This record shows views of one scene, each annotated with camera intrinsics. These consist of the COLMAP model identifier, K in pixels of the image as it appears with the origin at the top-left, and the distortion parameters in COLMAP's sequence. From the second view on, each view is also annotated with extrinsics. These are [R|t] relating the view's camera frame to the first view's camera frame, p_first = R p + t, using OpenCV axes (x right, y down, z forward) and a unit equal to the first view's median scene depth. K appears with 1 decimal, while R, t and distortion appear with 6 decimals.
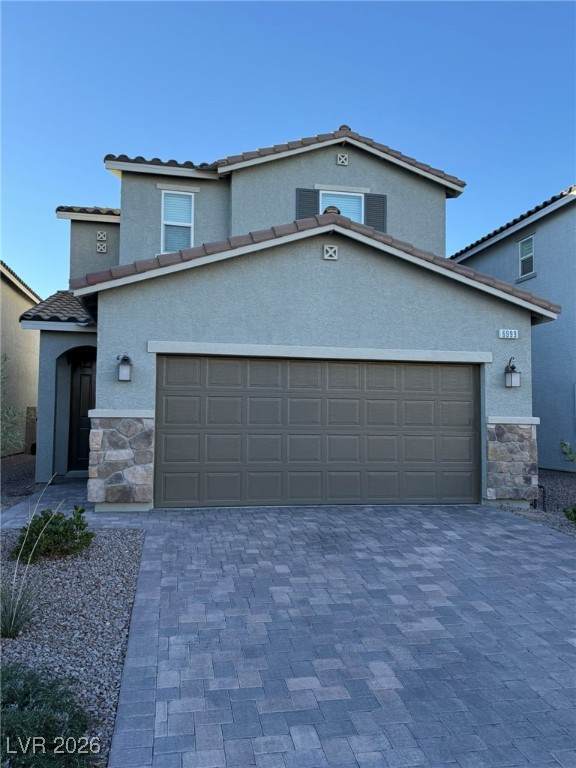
lens RADIAL K [[608.5, 0, 288.0], [0, 608.5, 384.0], [0, 0, 1]] dist [0.144423, -0.281510]
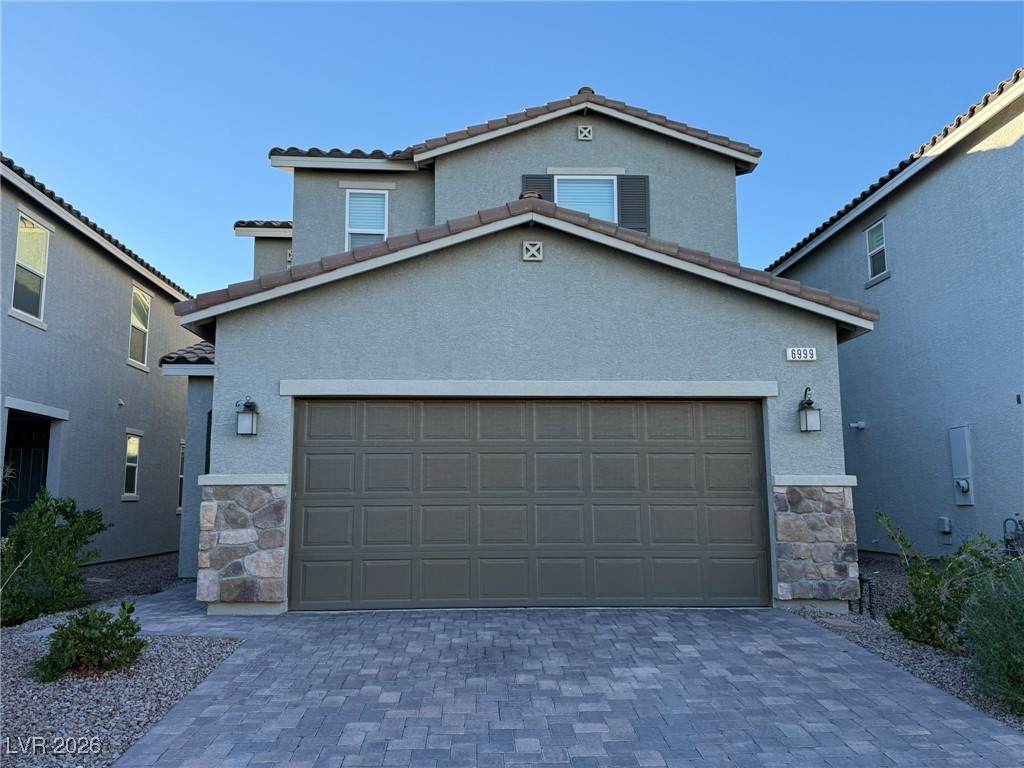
lens RADIAL K [[811.3, 0, 512.0], [0, 811.3, 384.0], [0, 0, 1]] dist [0.144423, -0.281510]
pose [[0.989601, -0.035291, -0.139443, 0.166419], [0.023699, 0.996190, -0.083932, 0.021412], [0.141874, 0.079755, 0.986667, 0.054780]]
